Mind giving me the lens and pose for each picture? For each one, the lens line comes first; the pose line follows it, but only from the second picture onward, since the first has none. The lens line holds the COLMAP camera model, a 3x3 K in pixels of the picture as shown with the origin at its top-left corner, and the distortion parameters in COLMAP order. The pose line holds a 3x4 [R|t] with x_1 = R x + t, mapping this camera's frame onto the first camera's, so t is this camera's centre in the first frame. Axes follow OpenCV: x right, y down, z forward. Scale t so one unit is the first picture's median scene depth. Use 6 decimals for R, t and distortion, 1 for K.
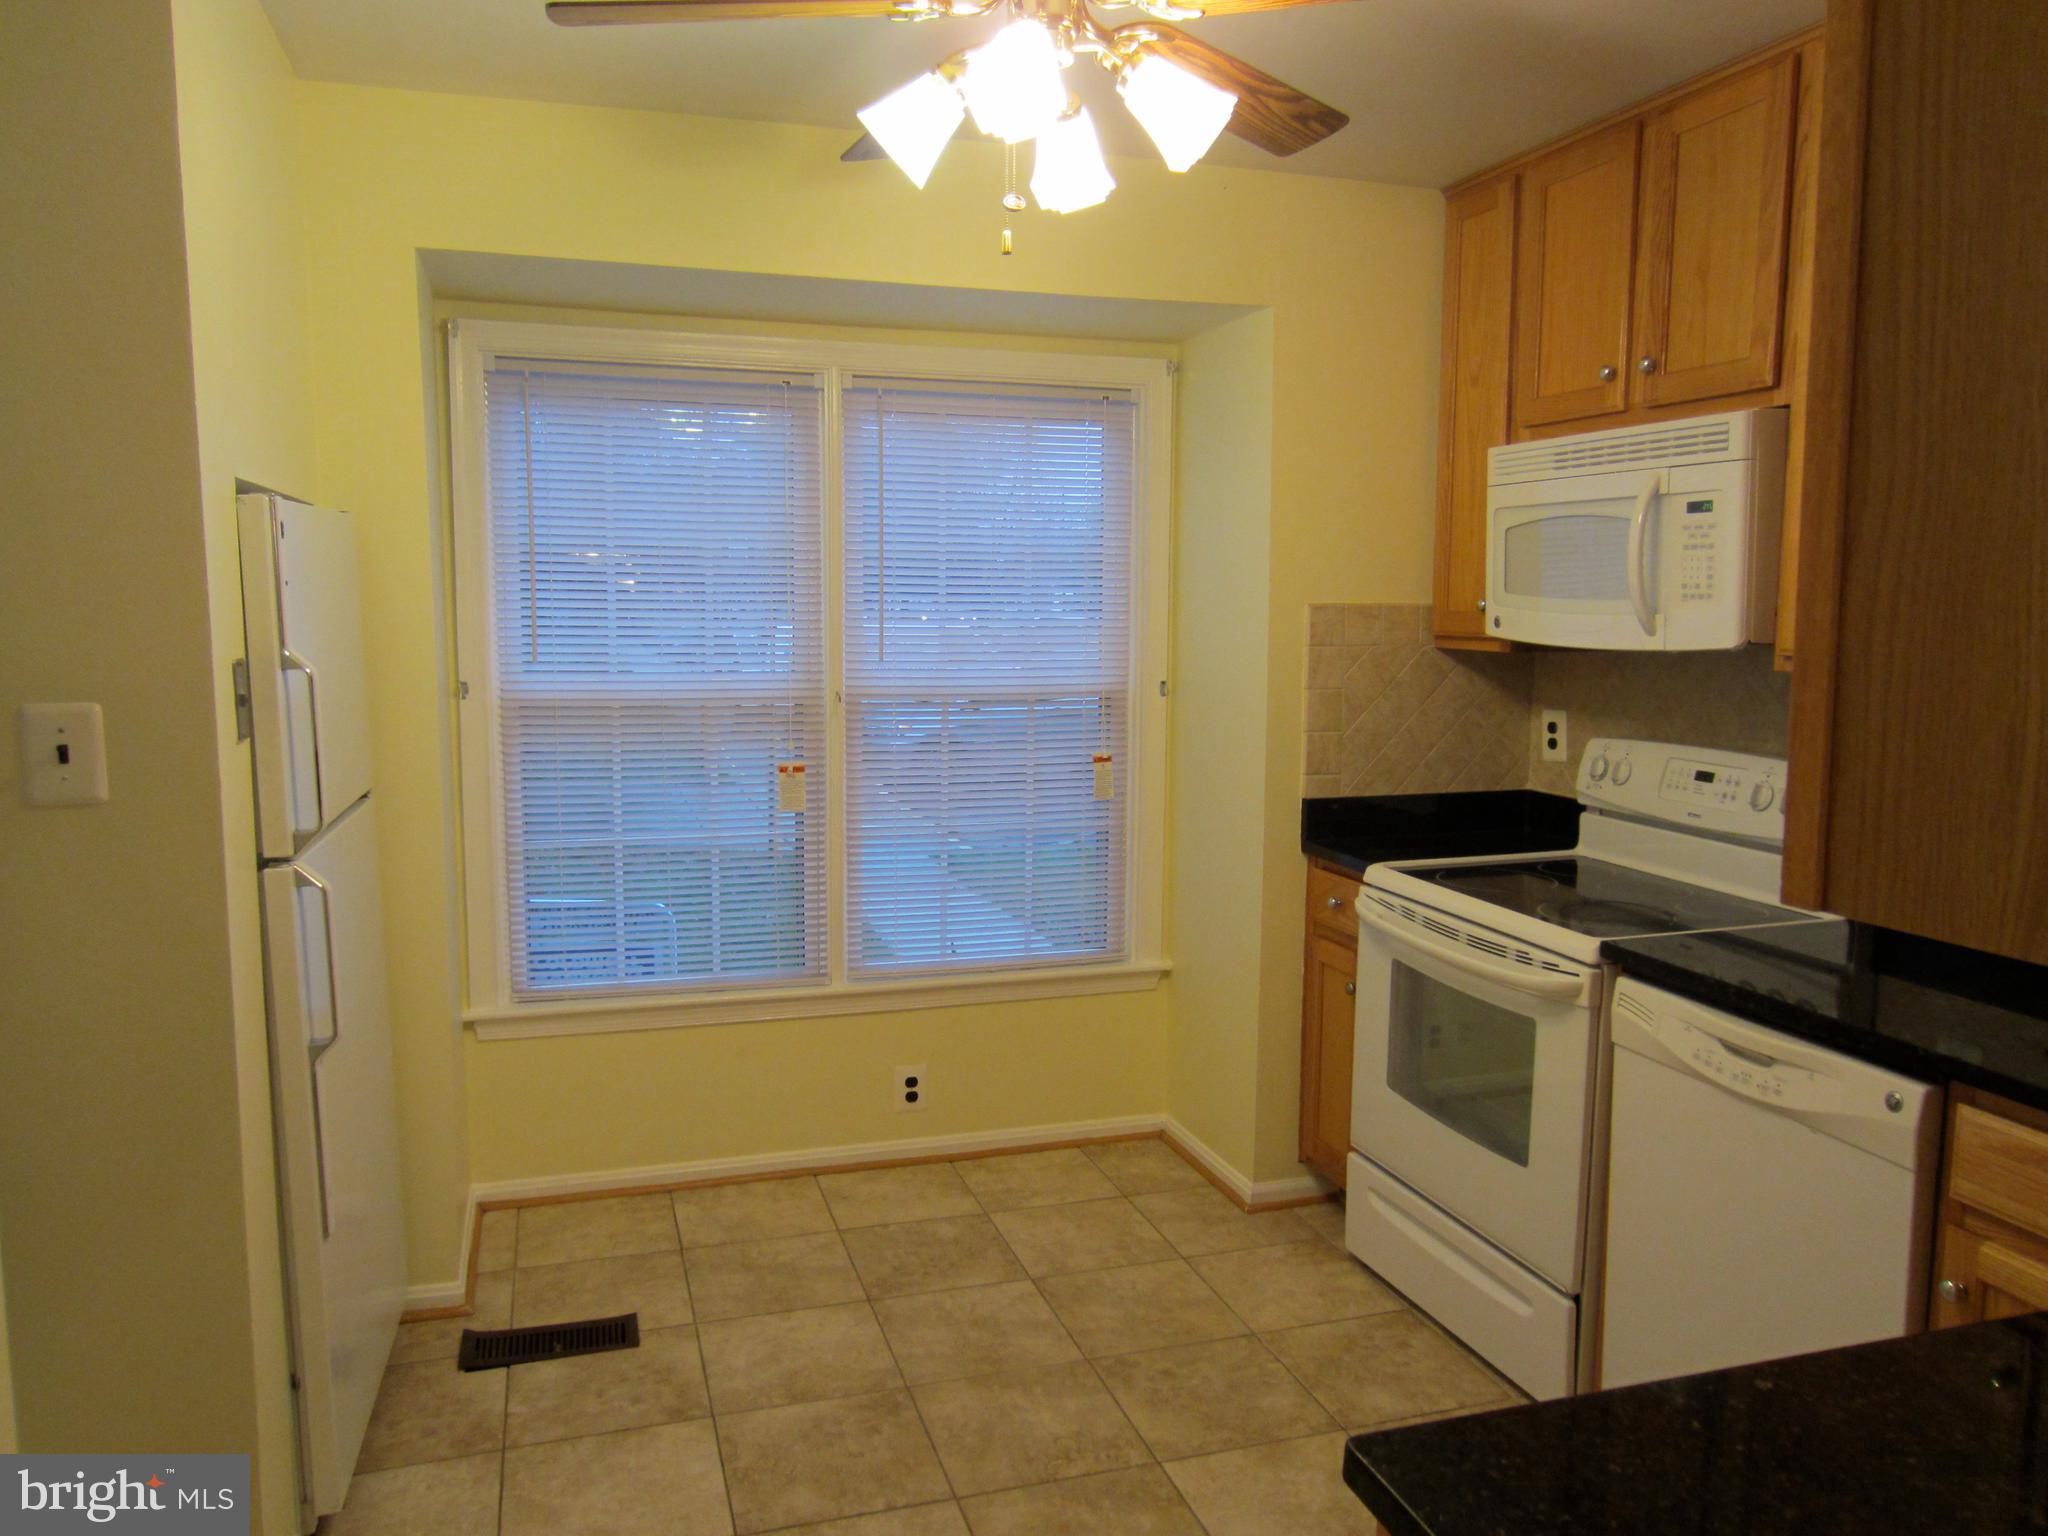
lens RADIAL K [[1497.2, 0, 1024.0], [0, 1497.2, 768.0], [0, 0, 1]] dist [-0.003255, 0.097012]
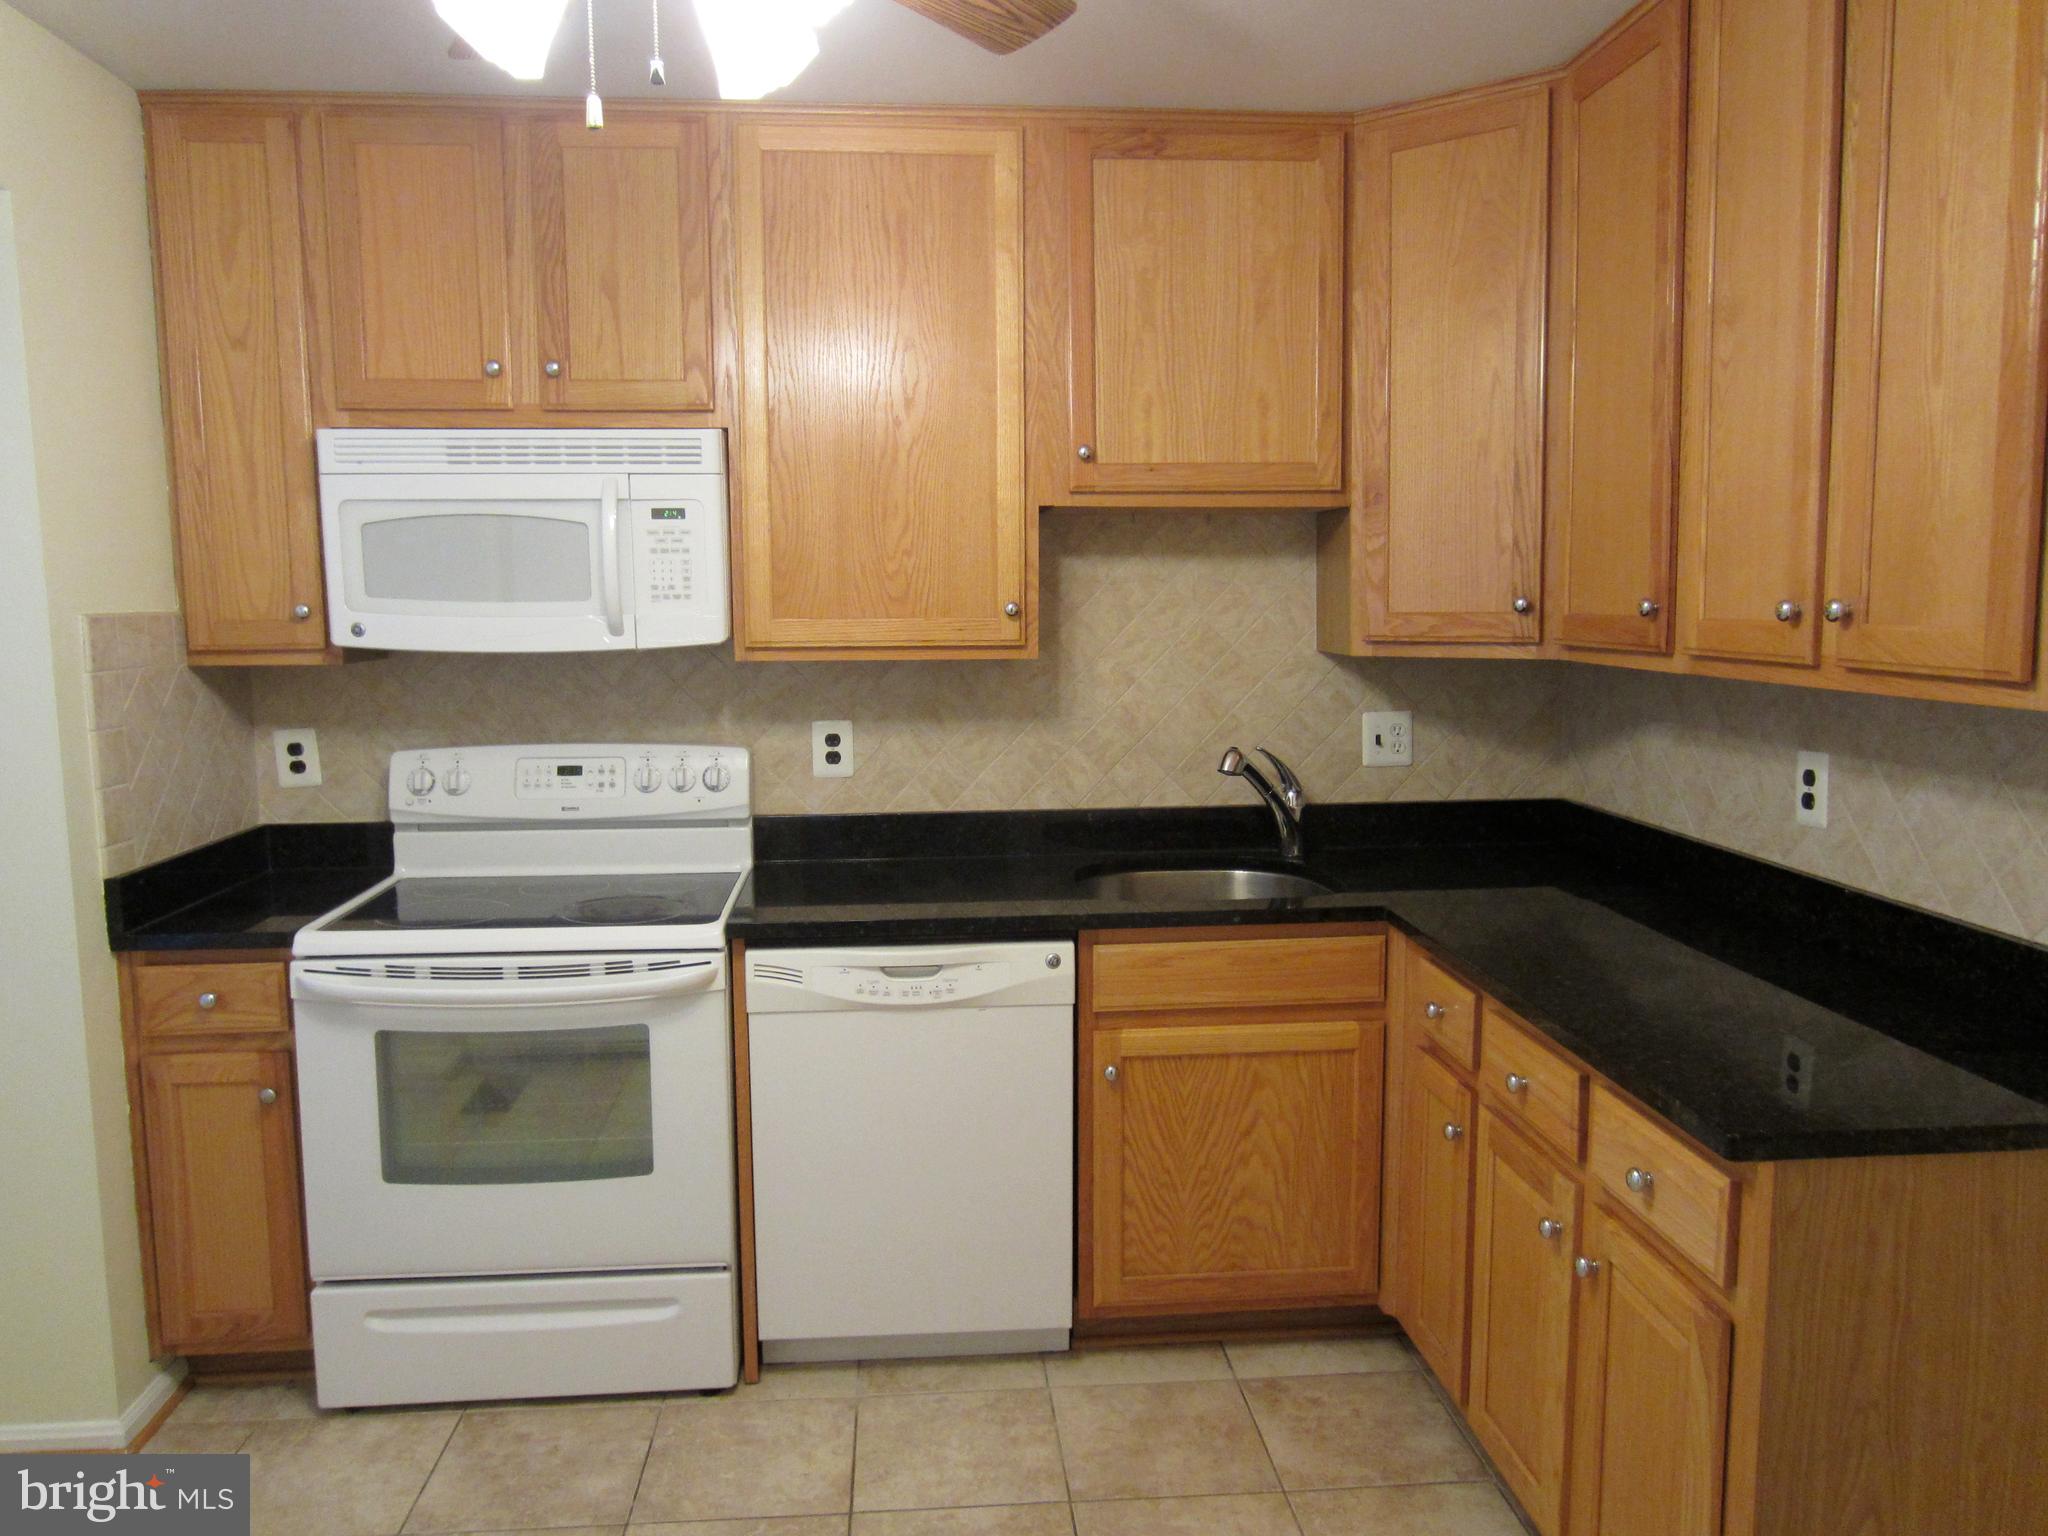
lens RADIAL K [[1494.7, 0, 1019.3], [0, 1494.7, 761.0], [0, 0, 1]] dist [-0.005276, 0.001960]
pose [[0.234422, -0.115036, 0.965305, -0.481067], [0.121683, 0.988637, 0.088266, -0.055219], [-0.964489, 0.096770, 0.245756, 0.451951]]
